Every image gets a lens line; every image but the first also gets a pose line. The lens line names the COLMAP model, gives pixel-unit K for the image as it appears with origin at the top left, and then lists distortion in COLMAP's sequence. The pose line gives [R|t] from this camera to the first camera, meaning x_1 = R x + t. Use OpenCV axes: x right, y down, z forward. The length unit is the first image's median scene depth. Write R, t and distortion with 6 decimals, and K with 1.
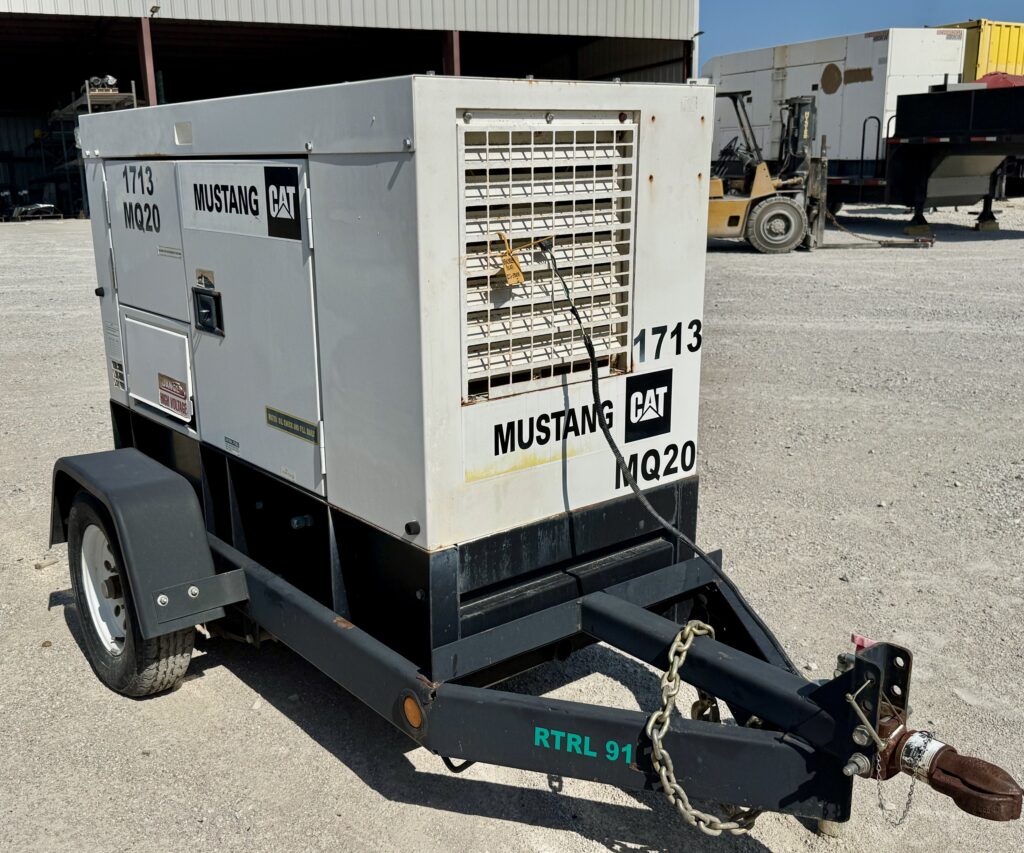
lens RADIAL K [[1074.7, 0, 512.0], [0, 1074.7, 426.5], [0, 0, 1]] dist [0.156132, -0.406018]
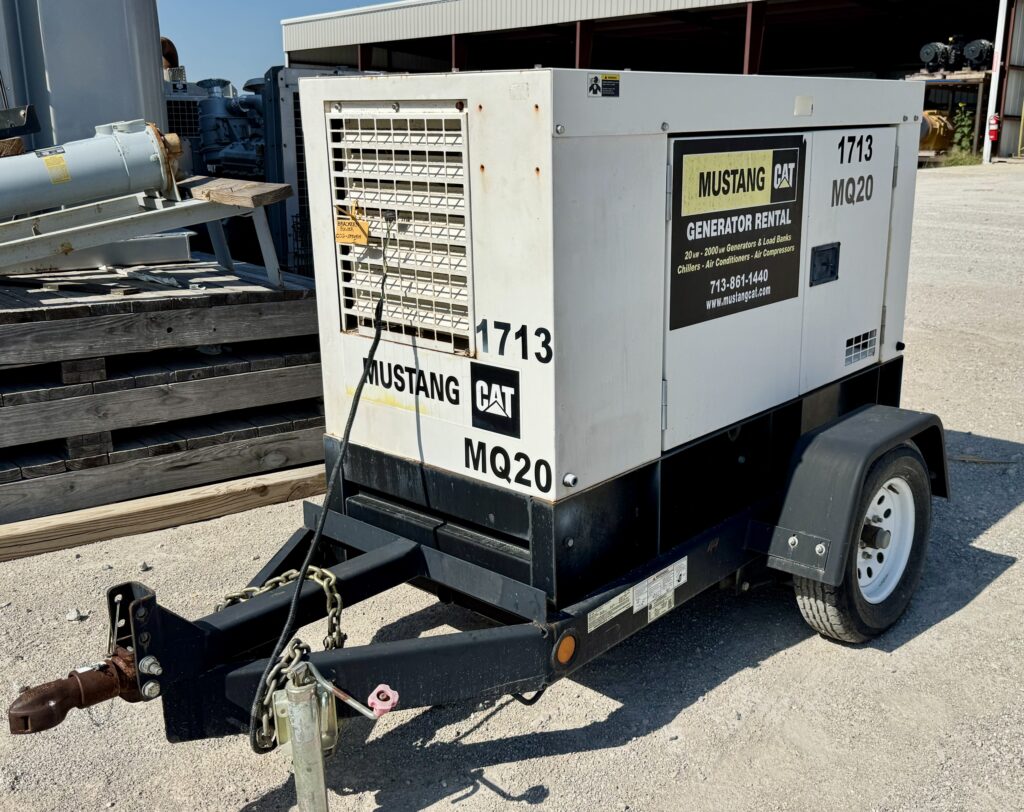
lens RADIAL K [[1061.4, 0, 512.0], [0, 1061.4, 406.0], [0, 0, 1]] dist [0.066689, -0.013115]
pose [[0.163967, 0.271149, -0.948469, 1.070872], [-0.250722, 0.941363, 0.225774, -0.241470], [0.954072, 0.200783, 0.222335, 0.823230]]
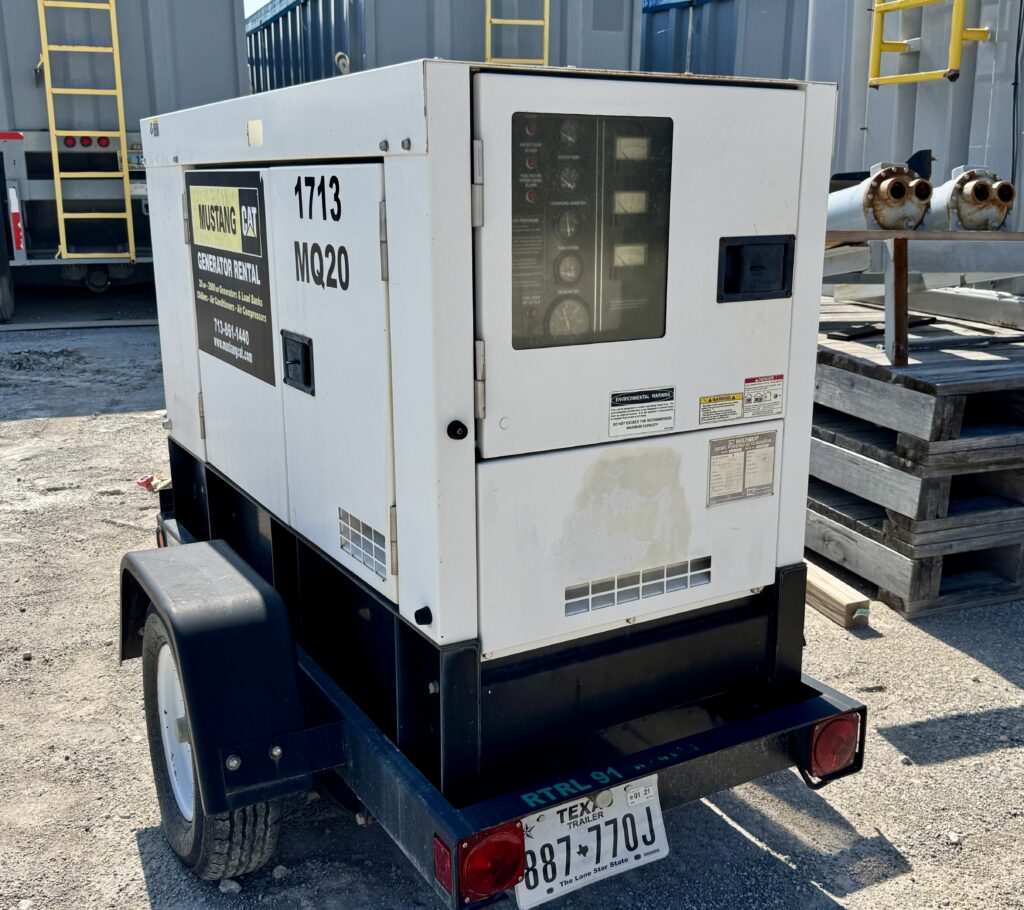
lens RADIAL K [[1069.0, 0, 512.0], [0, 1069.0, 455.0], [0, 0, 1]] dist [0.002237, -0.016809]
pose [[-0.992092, -0.021469, 0.123663, -0.858613], [0.042495, 0.869618, 0.491892, -0.659777], [-0.118100, 0.493257, -0.861829, 2.616644]]
